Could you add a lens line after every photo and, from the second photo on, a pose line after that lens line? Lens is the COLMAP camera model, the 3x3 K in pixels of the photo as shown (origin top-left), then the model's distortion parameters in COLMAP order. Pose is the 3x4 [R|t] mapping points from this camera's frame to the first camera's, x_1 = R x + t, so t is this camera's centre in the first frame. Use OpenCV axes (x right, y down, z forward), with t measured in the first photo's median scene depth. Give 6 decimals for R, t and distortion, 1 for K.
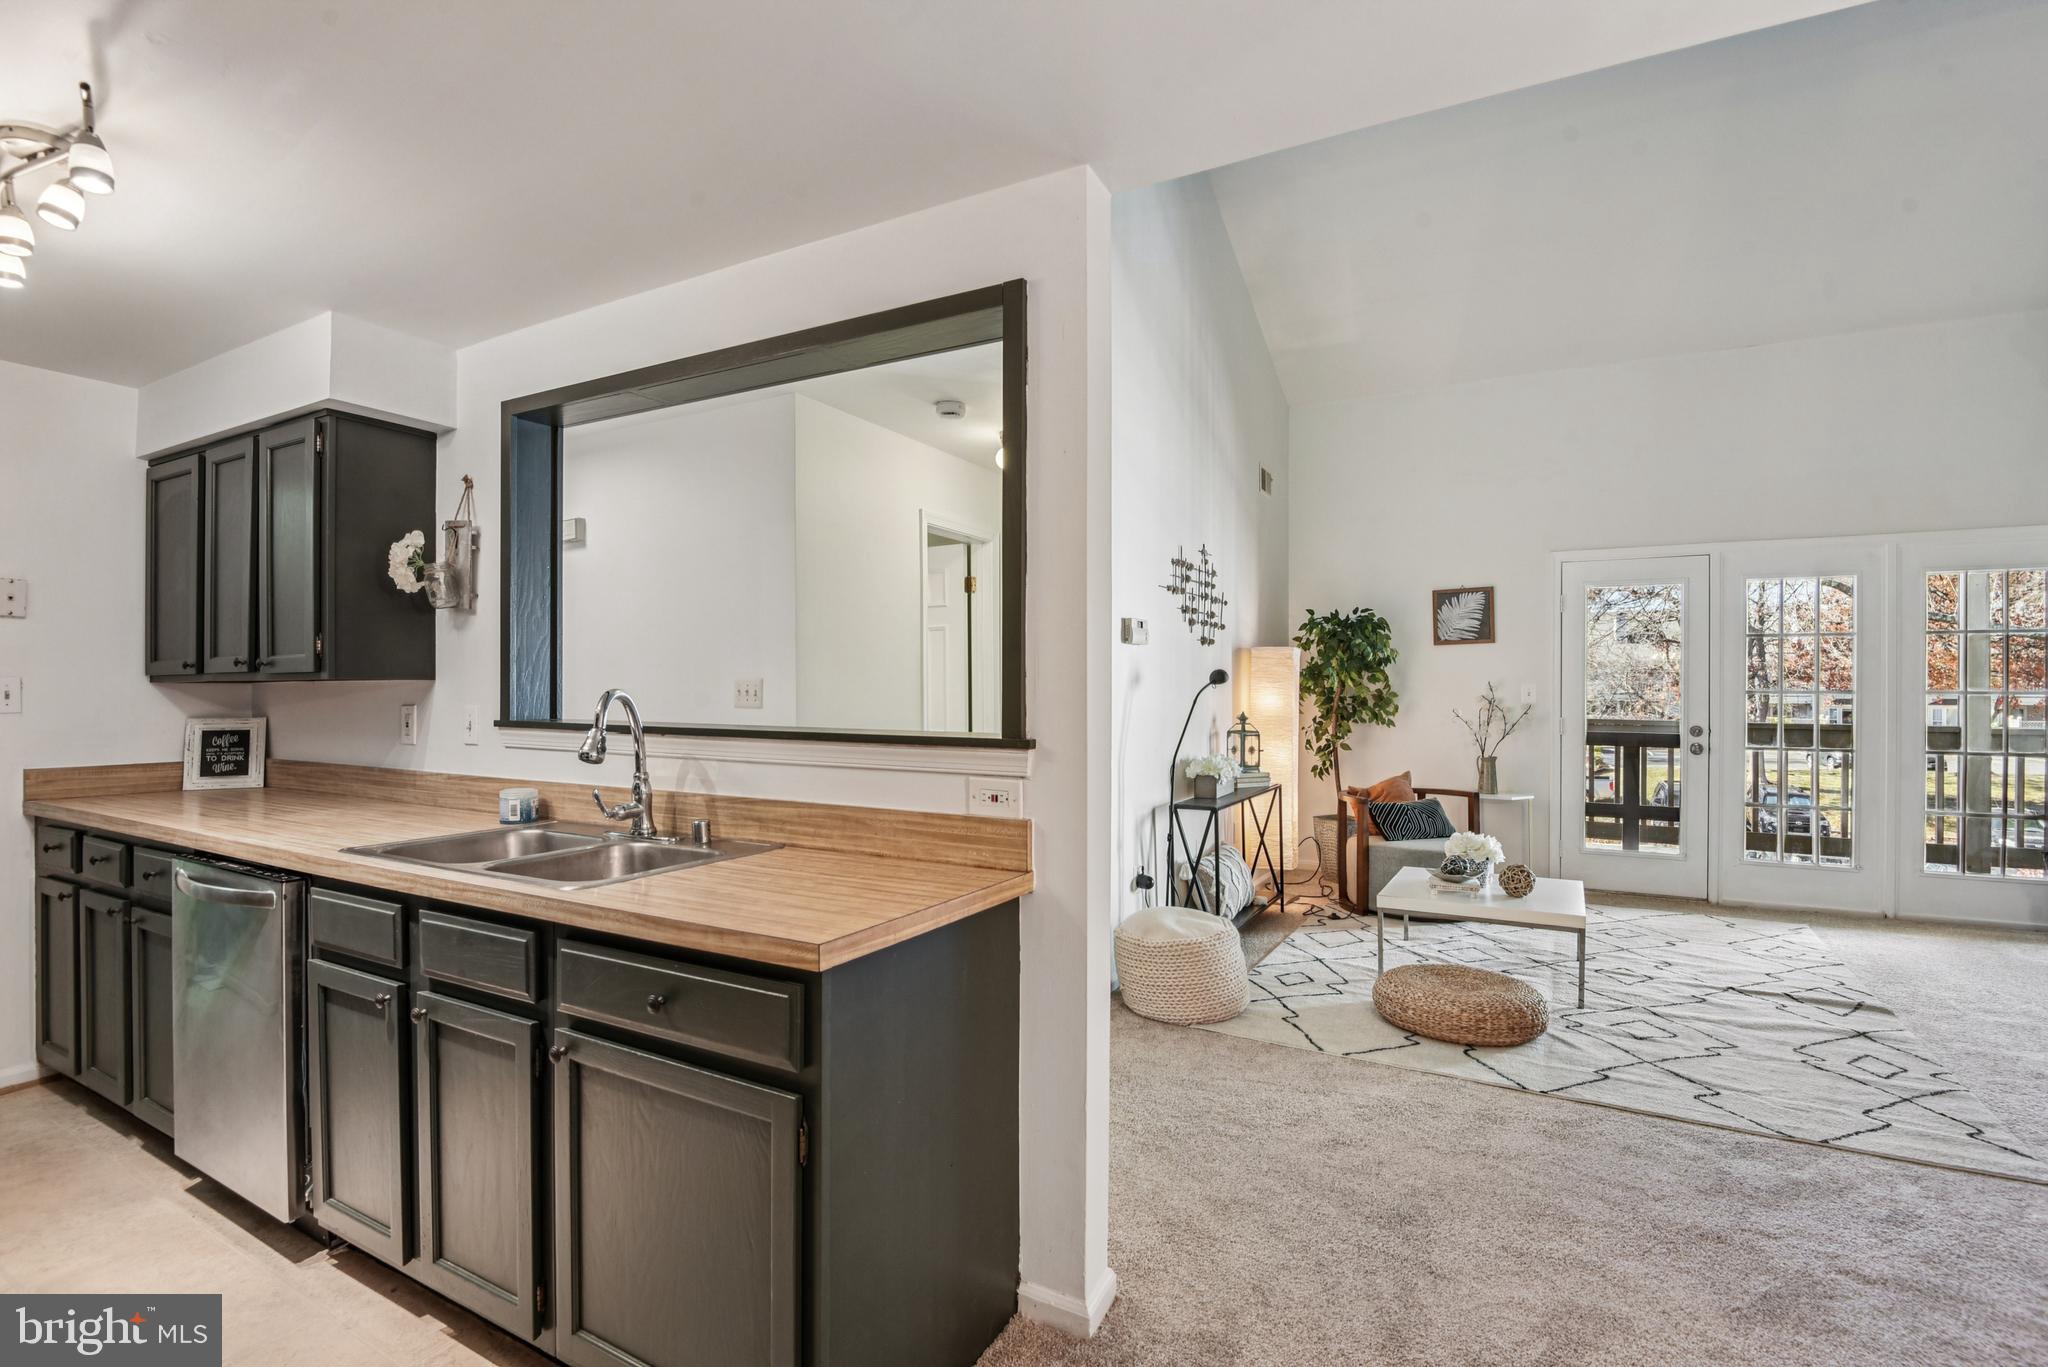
lens RADIAL K [[947.3, 0, 1021.2], [0, 947.3, 690.3], [0, 0, 1]] dist [-0.009973, -0.008594]
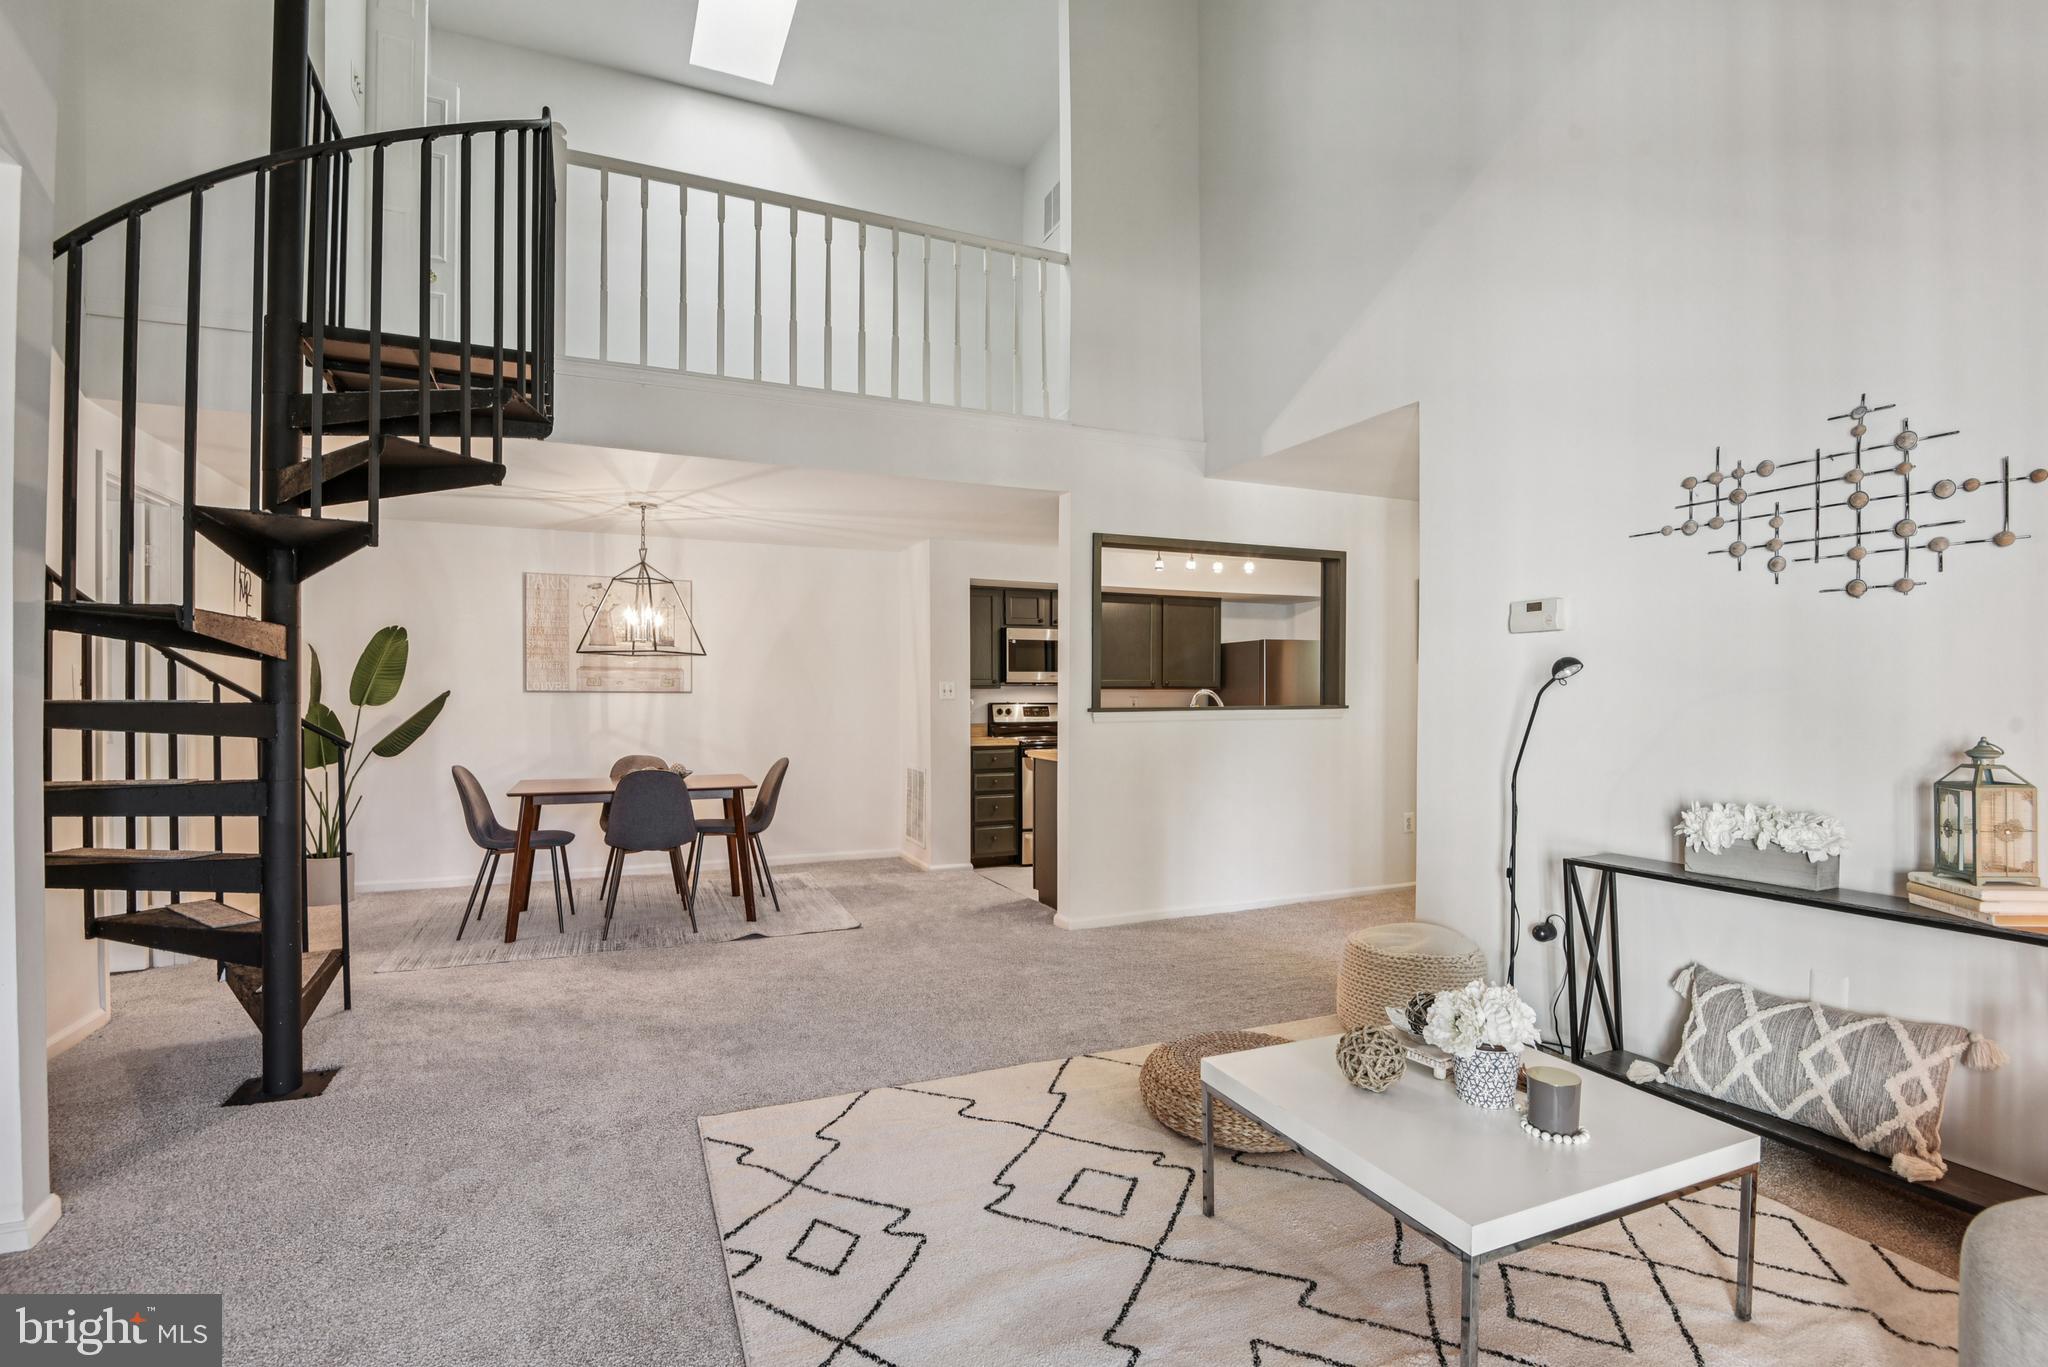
lens RADIAL K [[947.3, 0, 1022.4], [0, 947.3, 693.5], [0, 0, 1]] dist [-0.009973, -0.008594]
pose [[-0.605075, 0.000185, -0.796169, 1.283387], [-0.001792, 0.999997, 0.001594, 0.004258], [0.796167, 0.002391, -0.605073, 1.421709]]
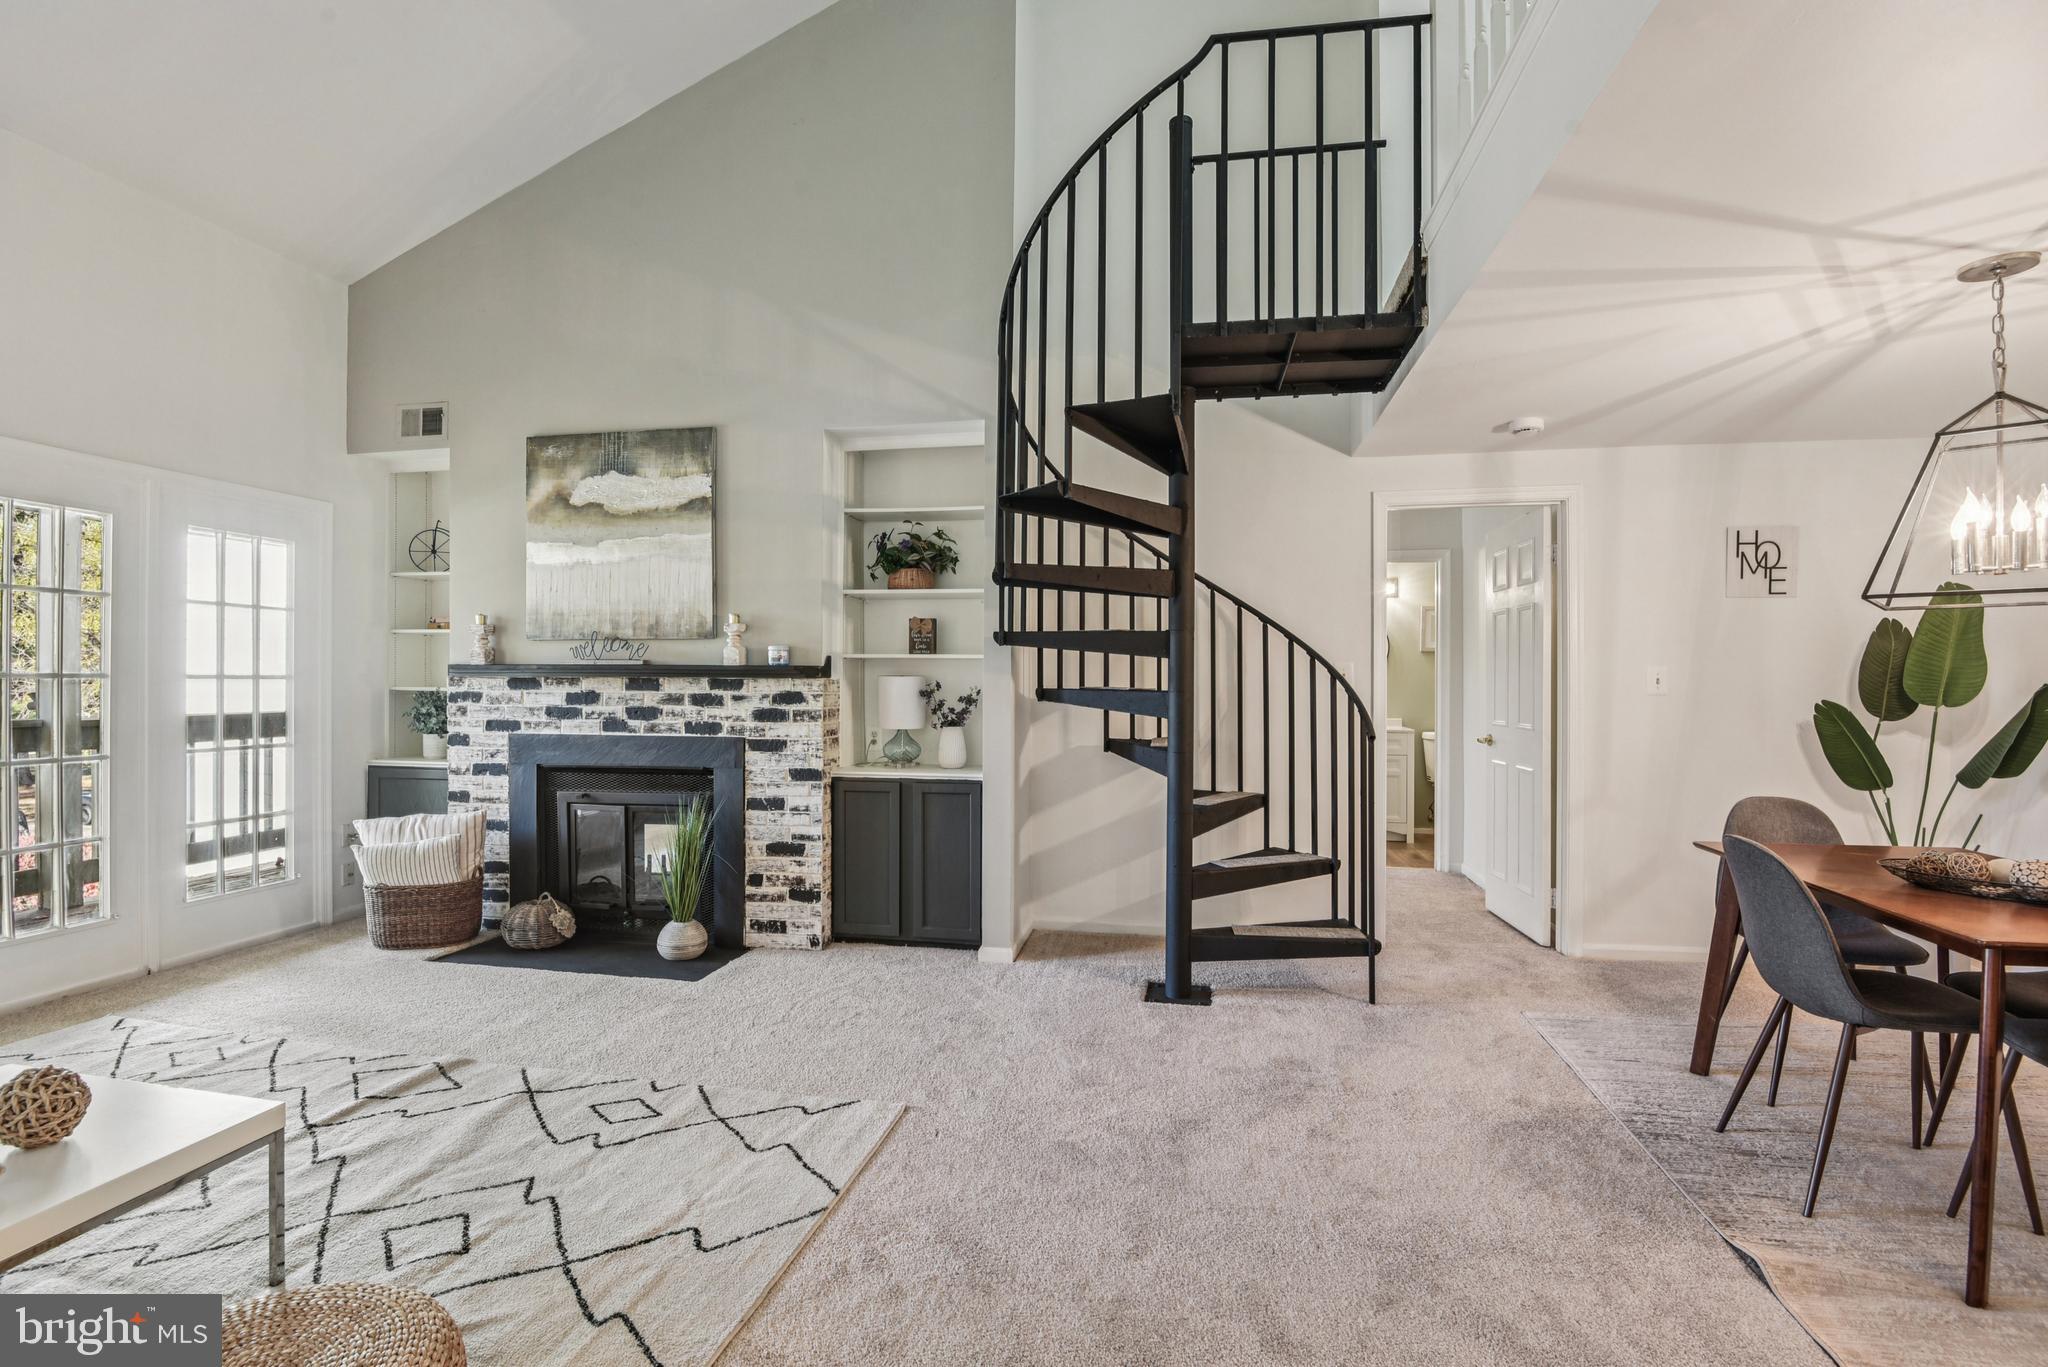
lens RADIAL K [[947.3, 0, 1021.2], [0, 947.3, 686.1], [0, 0, 1]] dist [-0.009973, -0.008594]
pose [[-0.311887, -0.006900, 0.950094, -0.019529], [-0.003490, 0.999975, 0.006117, 0.004713], [-0.950113, -0.001408, -0.311903, 0.862779]]
